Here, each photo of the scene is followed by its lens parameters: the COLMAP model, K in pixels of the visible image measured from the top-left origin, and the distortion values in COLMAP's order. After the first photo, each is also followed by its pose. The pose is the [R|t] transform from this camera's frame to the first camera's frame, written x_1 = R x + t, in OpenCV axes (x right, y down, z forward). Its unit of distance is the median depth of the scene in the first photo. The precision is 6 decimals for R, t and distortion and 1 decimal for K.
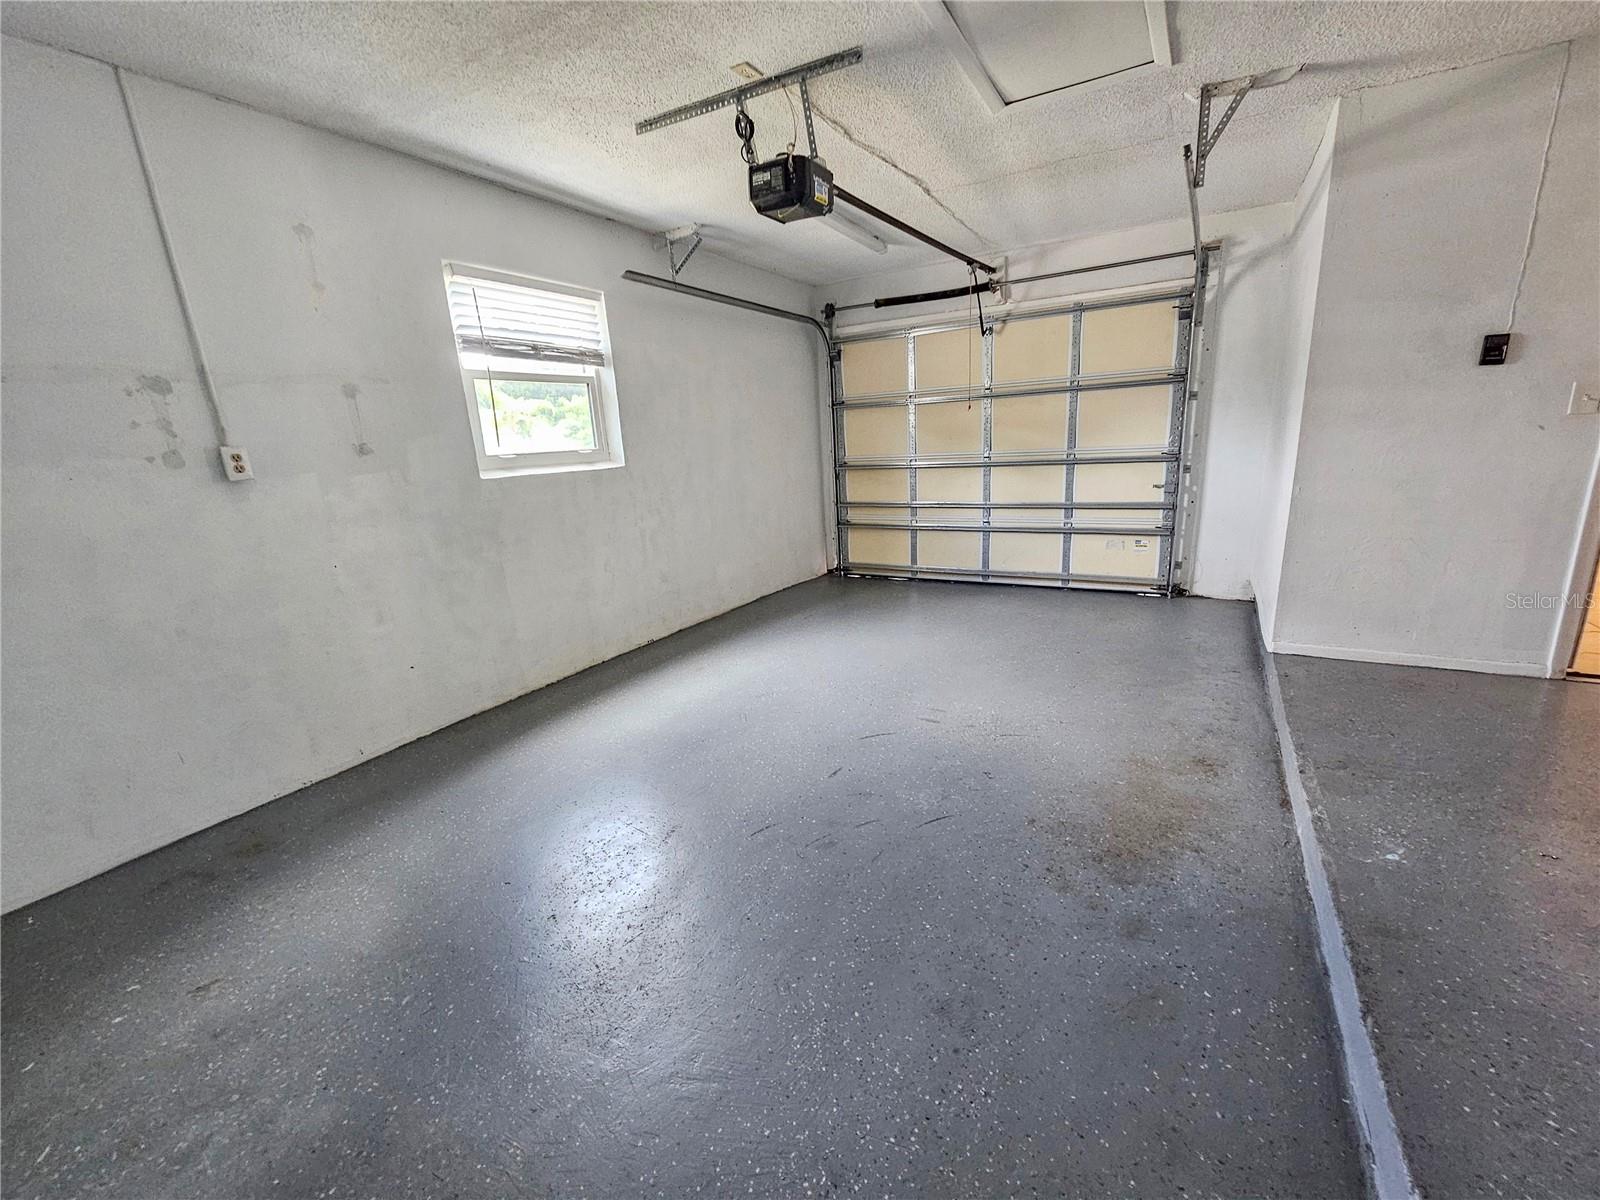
lens RADIAL K [[655.7, 0, 801.0], [0, 655.7, 600.9], [0, 0, 1]] dist [0.001276, 0.000019]
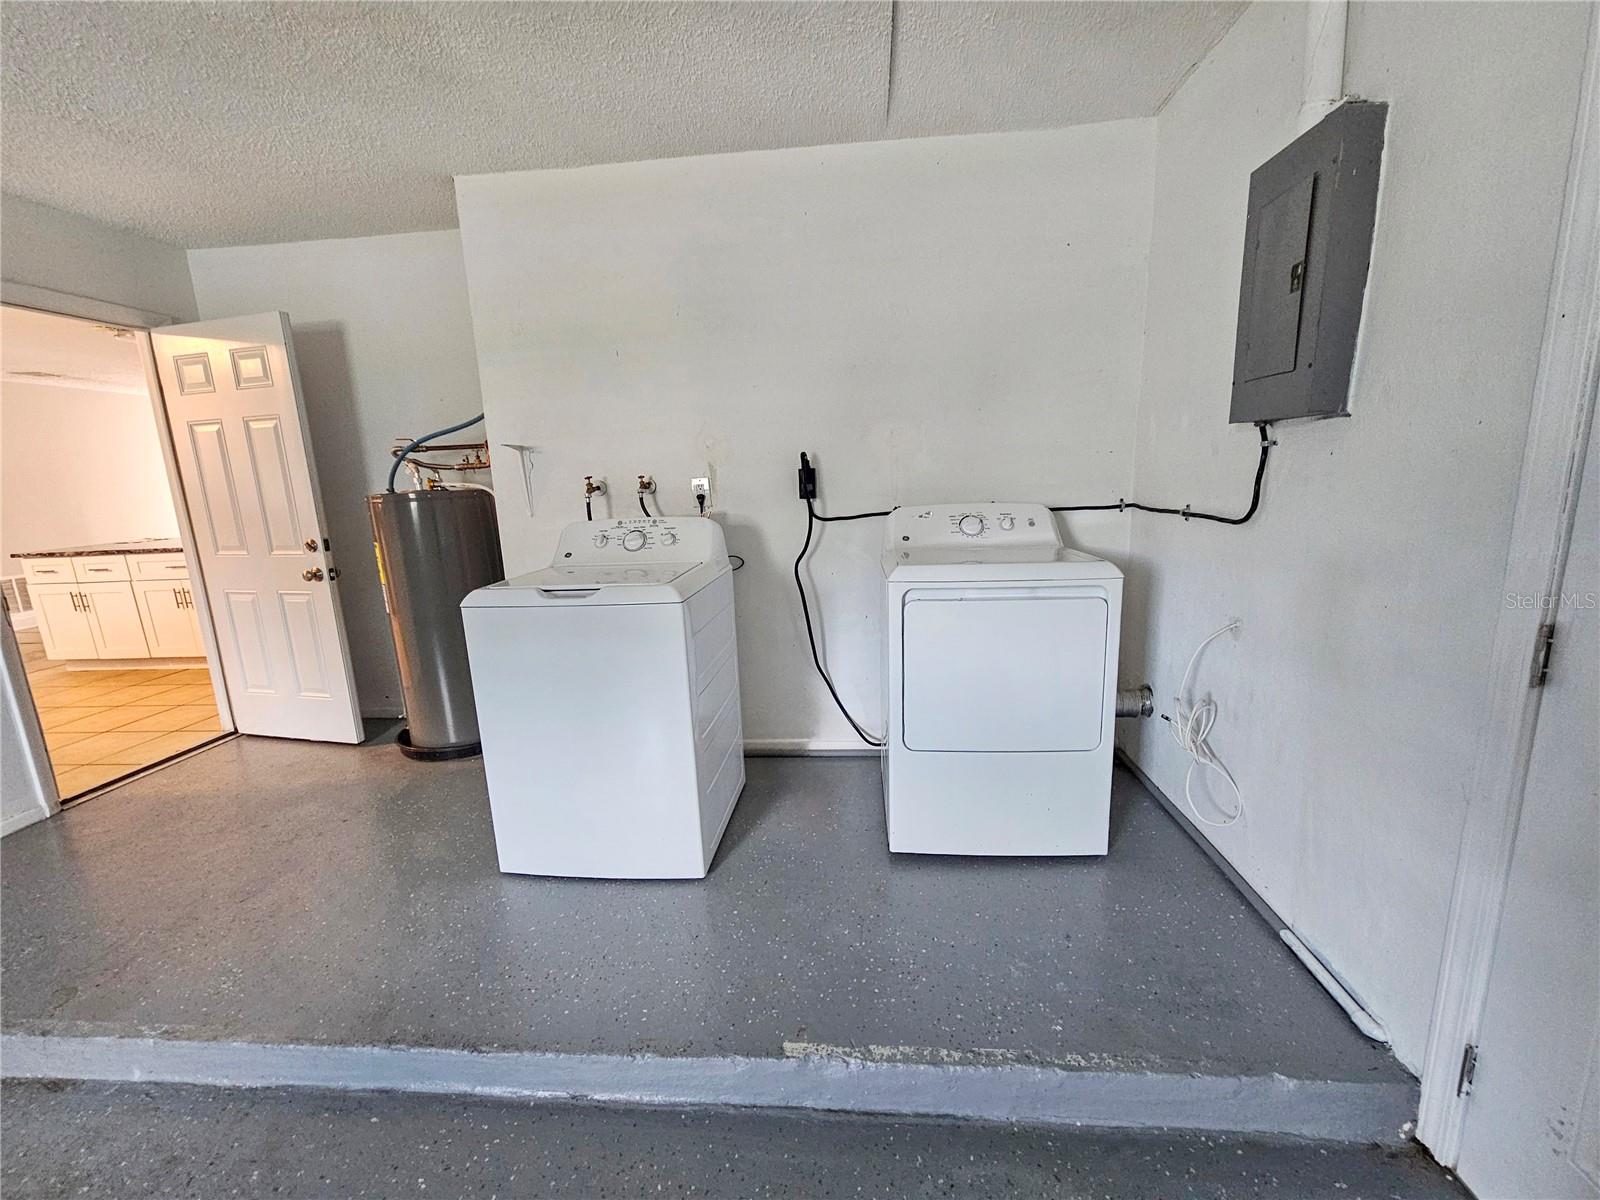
lens RADIAL K [[655.7, 0, 801.8], [0, 655.7, 603.9], [0, 0, 1]] dist [0.001276, 0.000019]
pose [[-0.426877, -0.104631, 0.898236, -0.134415], [0.290254, 0.924877, 0.245674, -0.082469], [-0.856463, 0.365590, -0.364439, 0.311870]]
